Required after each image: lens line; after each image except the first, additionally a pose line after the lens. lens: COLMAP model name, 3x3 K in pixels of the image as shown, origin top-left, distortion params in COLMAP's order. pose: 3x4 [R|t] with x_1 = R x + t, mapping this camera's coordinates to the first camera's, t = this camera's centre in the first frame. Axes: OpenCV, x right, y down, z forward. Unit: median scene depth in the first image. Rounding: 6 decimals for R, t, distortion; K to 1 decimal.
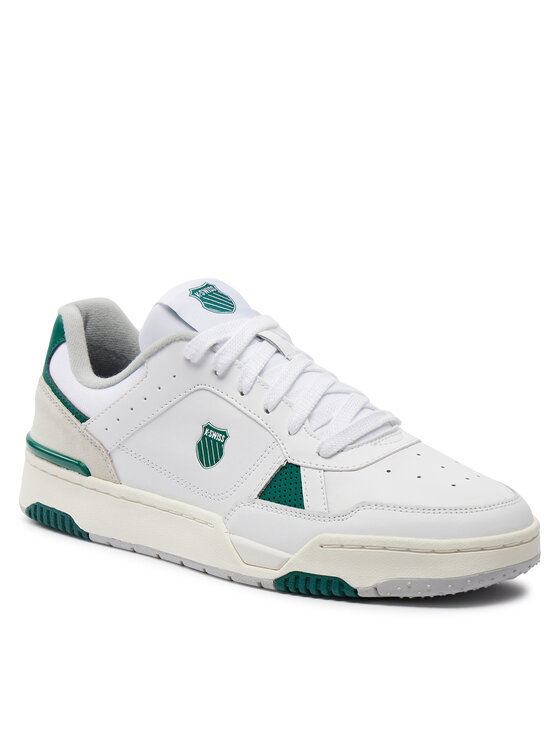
lens RADIAL K [[2194.3, 0, 280.0], [0, 2194.3, 373.0], [0, 0, 1]] dist [0.040813, 0.236798]
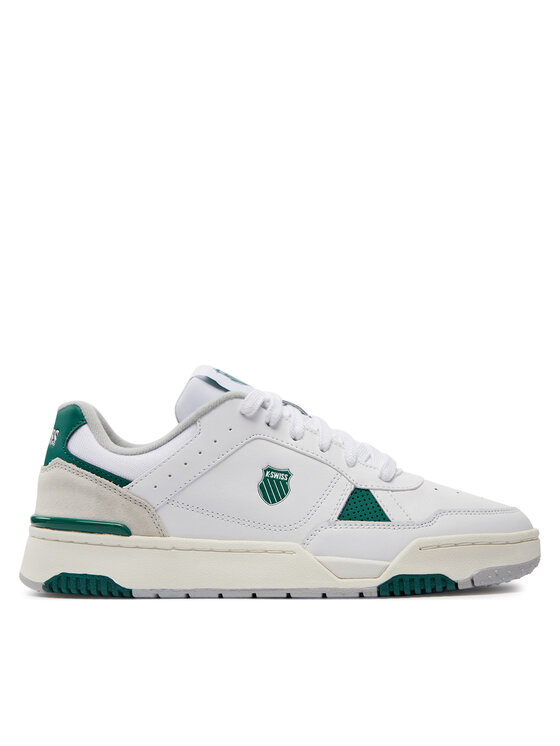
lens RADIAL K [[927.7, 0, 280.0], [0, 927.7, 373.0], [0, 0, 1]] dist [0.018120, -0.006143]
pose [[0.834176, 0.059240, 0.548307, -0.296968], [0.114925, 0.953715, -0.277885, 0.112093], [-0.539390, 0.294819, 0.788758, 0.602742]]
